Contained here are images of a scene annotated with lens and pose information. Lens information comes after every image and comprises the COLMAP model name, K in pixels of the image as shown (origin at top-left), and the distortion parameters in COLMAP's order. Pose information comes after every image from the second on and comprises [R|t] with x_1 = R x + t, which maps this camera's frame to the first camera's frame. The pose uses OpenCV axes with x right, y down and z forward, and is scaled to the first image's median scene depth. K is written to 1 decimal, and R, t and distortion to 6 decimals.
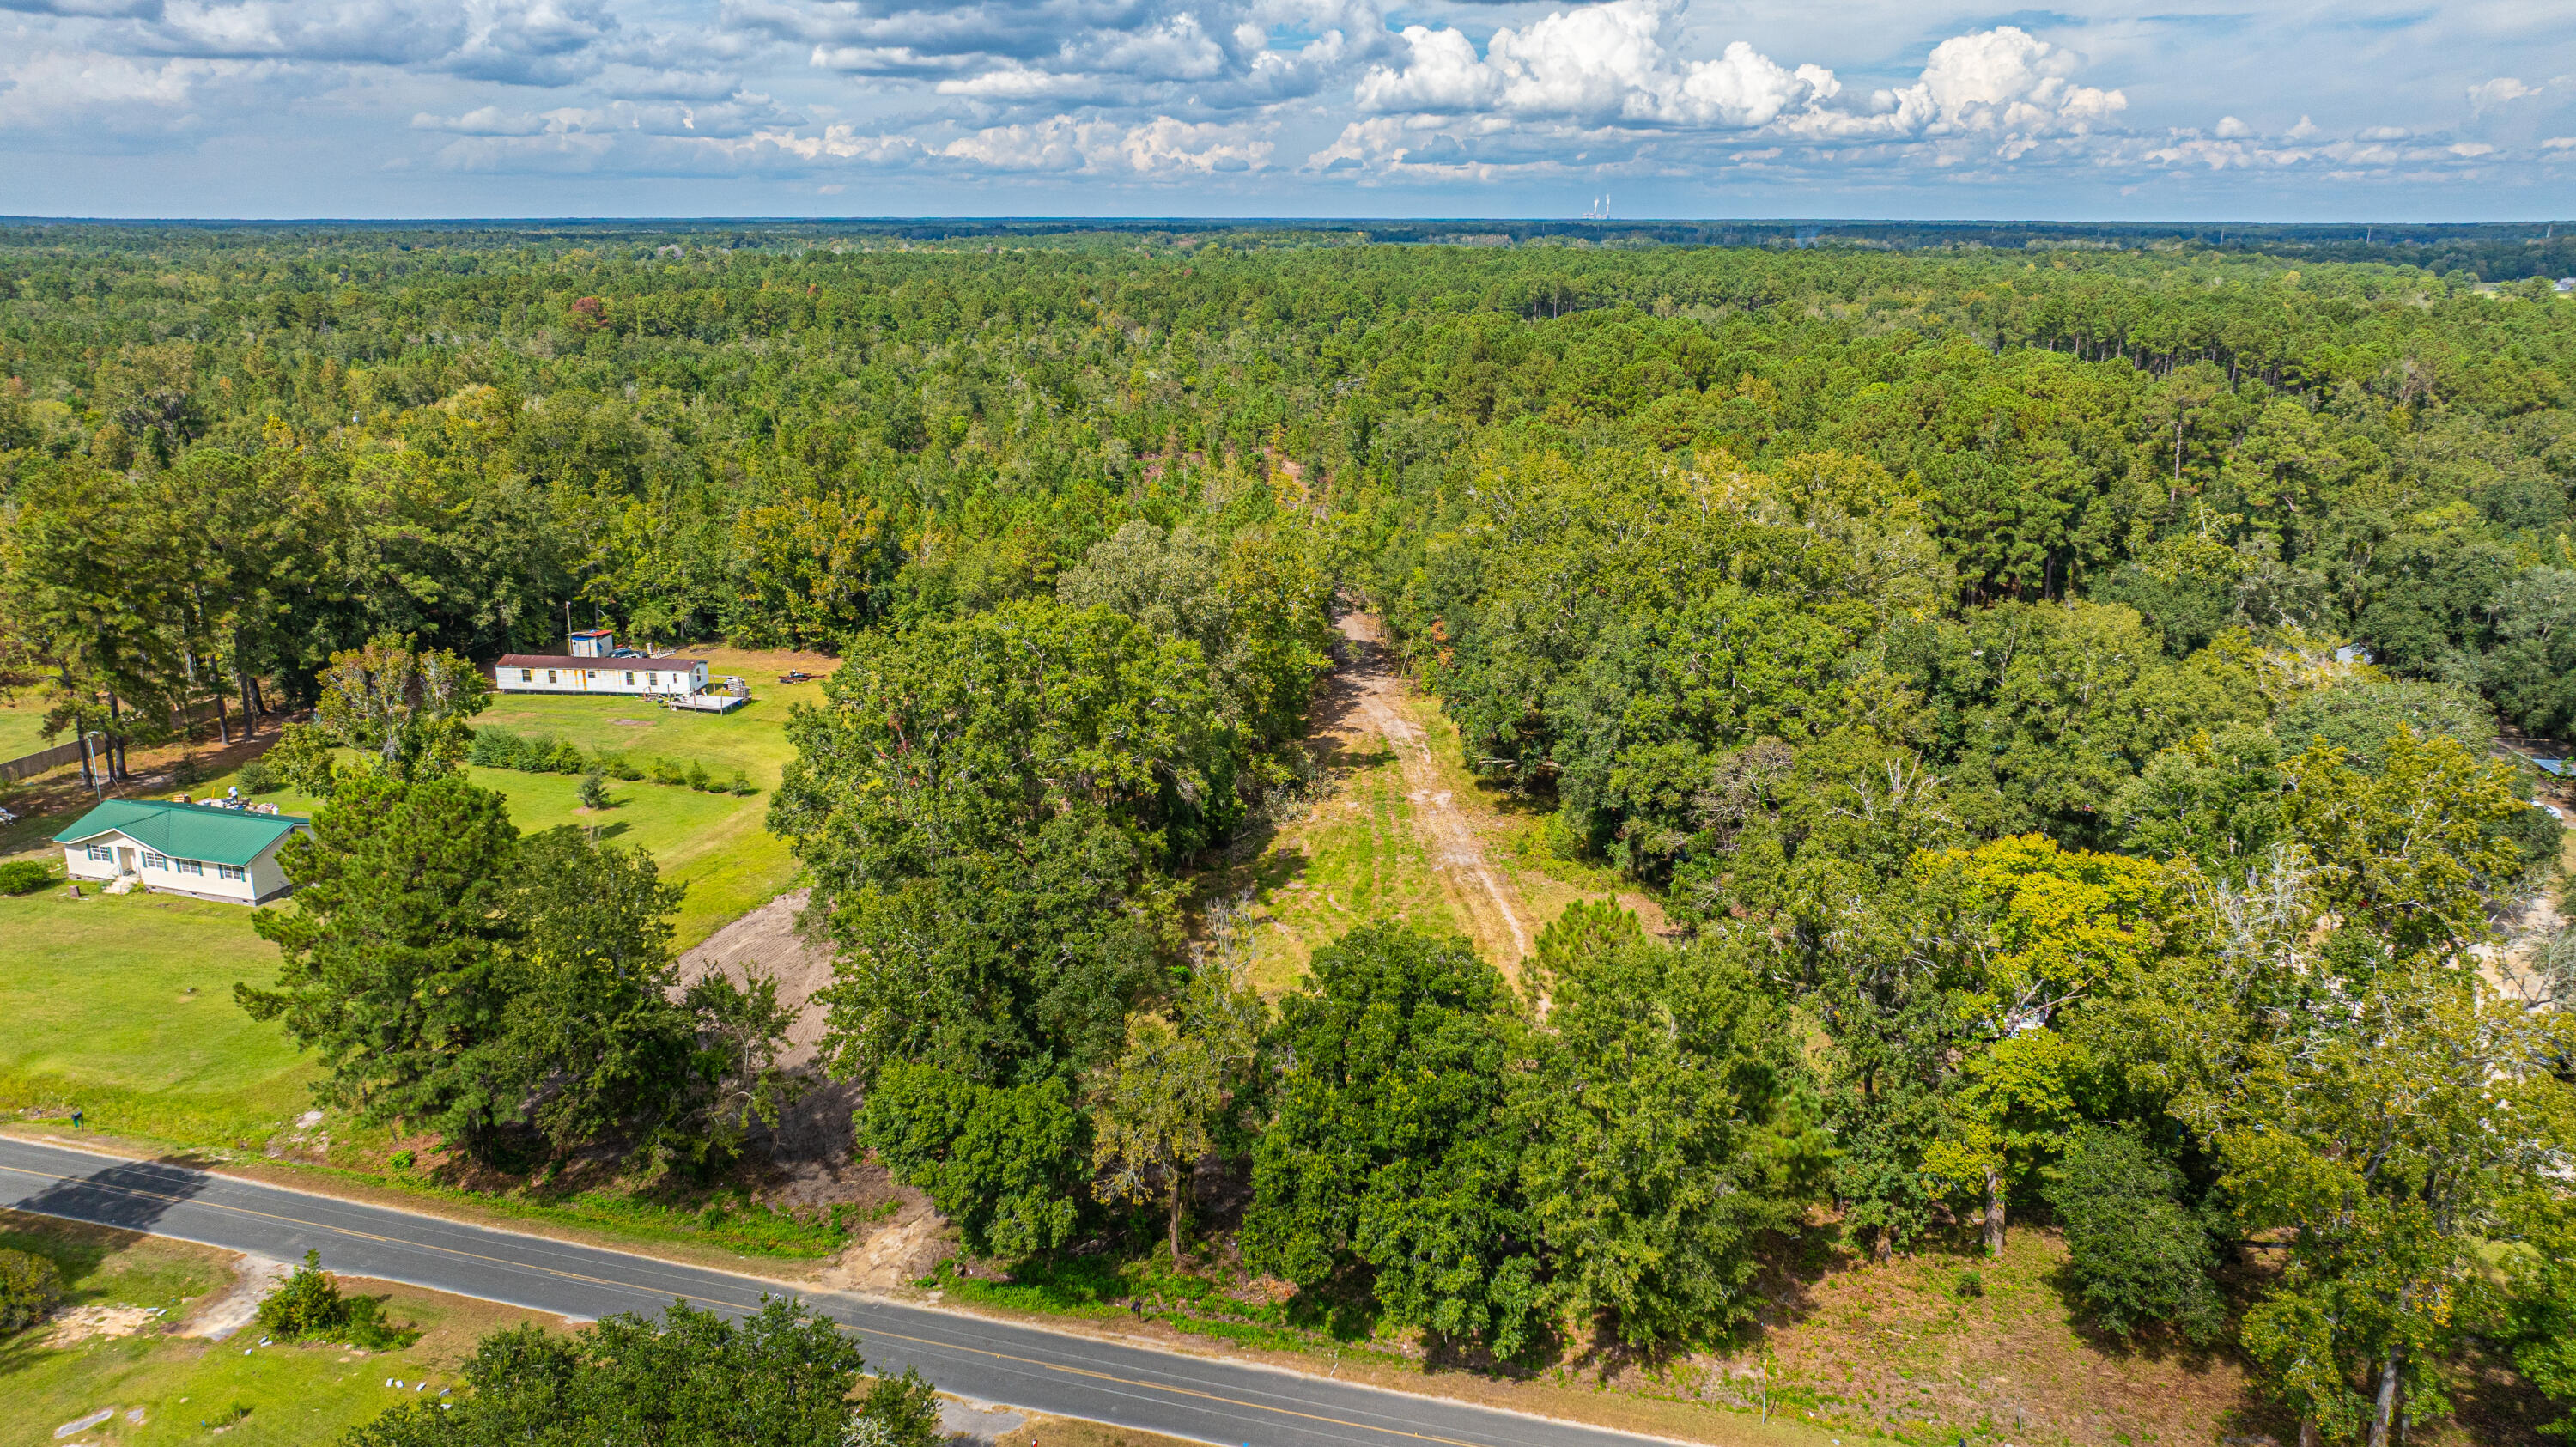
lens RADIAL K [[1860.9, 0, 1280.8], [0, 1860.9, 722.1], [0, 0, 1]] dist [-0.013245, 0.027523]
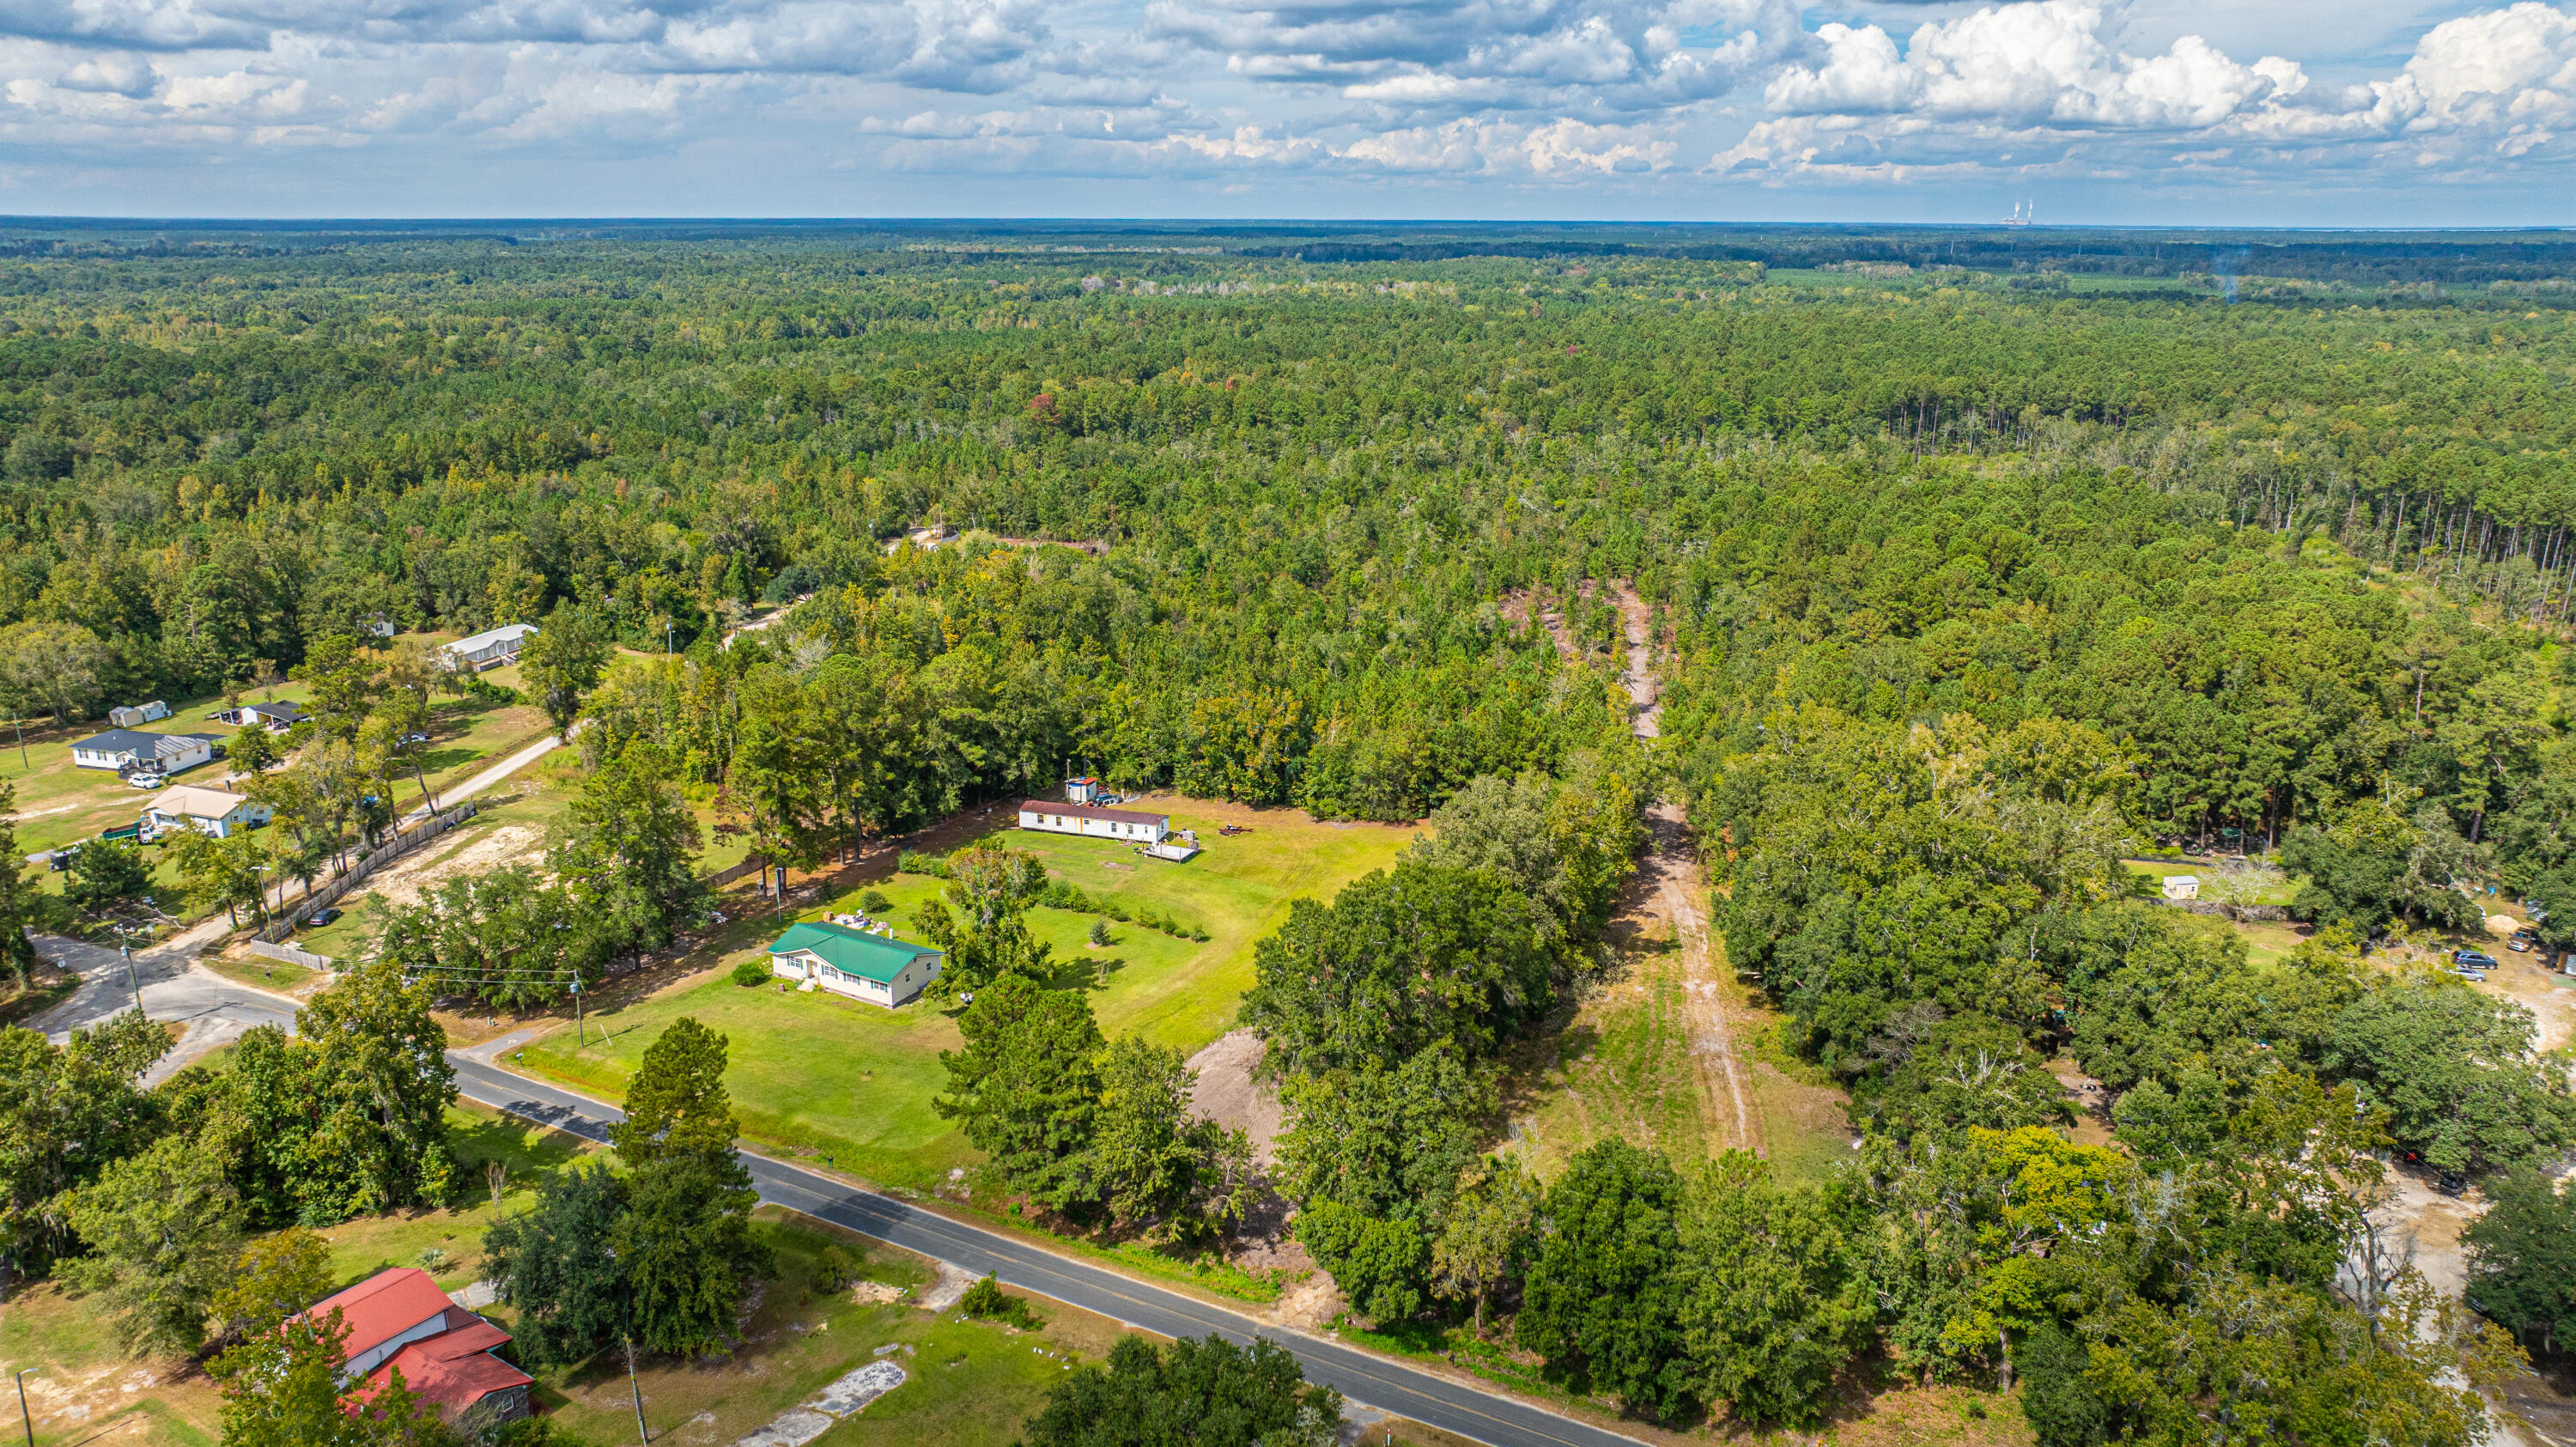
lens RADIAL K [[1860.9, 0, 1280.8], [0, 1860.9, 722.1], [0, 0, 1]] dist [-0.013245, 0.027523]
pose [[0.979014, 0.060107, -0.194727, 0.032569], [-0.059324, 0.998190, 0.009851, -0.136489], [0.194967, 0.001908, 0.980808, -0.347724]]
